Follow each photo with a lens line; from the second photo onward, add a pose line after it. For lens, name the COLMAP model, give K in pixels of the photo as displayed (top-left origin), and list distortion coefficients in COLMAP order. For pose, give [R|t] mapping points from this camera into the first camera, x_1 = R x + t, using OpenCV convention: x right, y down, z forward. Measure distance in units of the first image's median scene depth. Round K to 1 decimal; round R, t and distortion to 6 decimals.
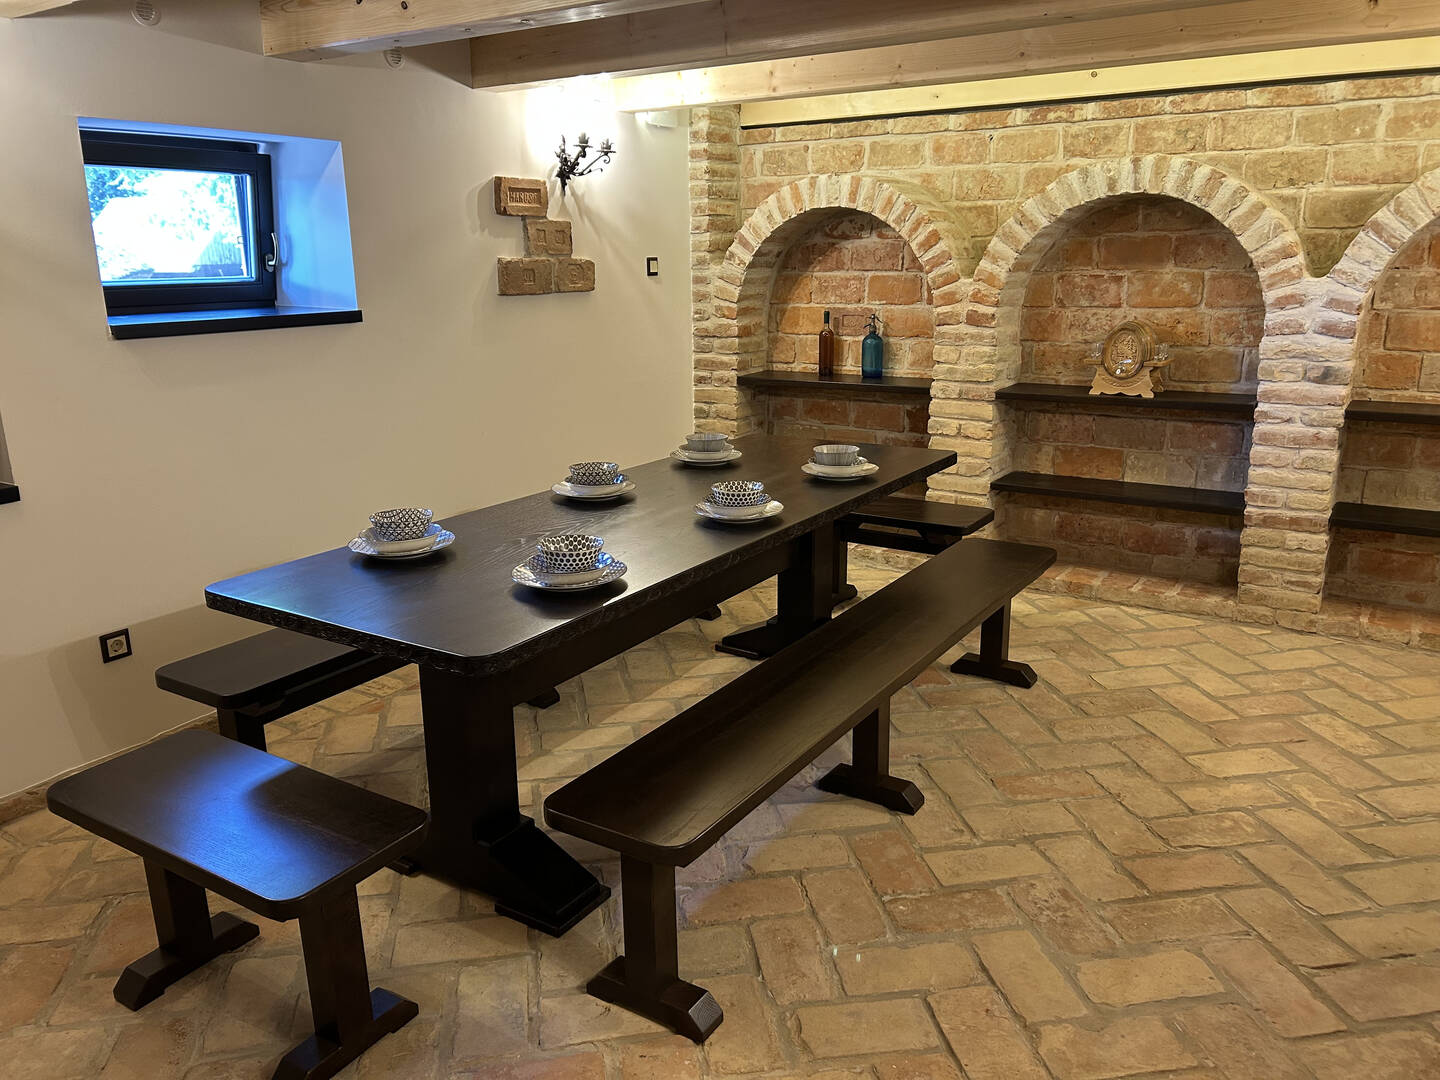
lens RADIAL K [[1082.7, 0, 713.9], [0, 1082.7, 548.7], [0, 0, 1]] dist [0.041495, -0.048807]
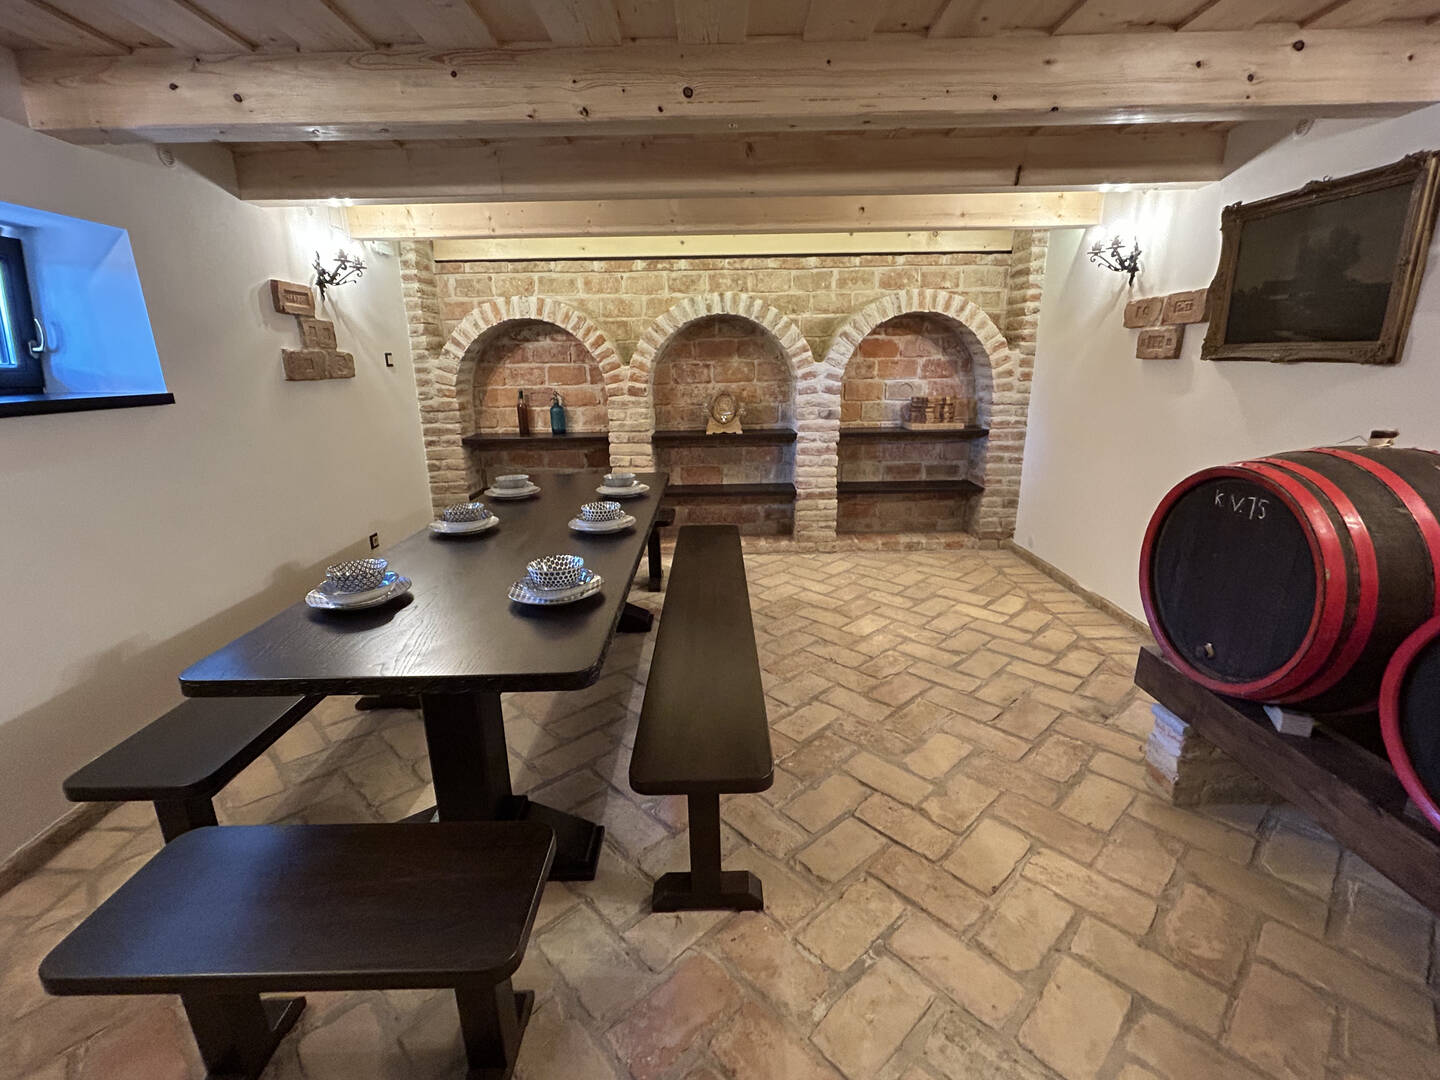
lens RADIAL K [[637.9, 0, 713.6], [0, 637.9, 544.9], [0, 0, 1]] dist [-0.001658, -0.000309]
pose [[0.837559, -0.152512, 0.524628, -0.217230], [0.149505, 0.987575, 0.048410, -0.020829], [-0.525493, 0.037889, 0.849954, 0.184166]]
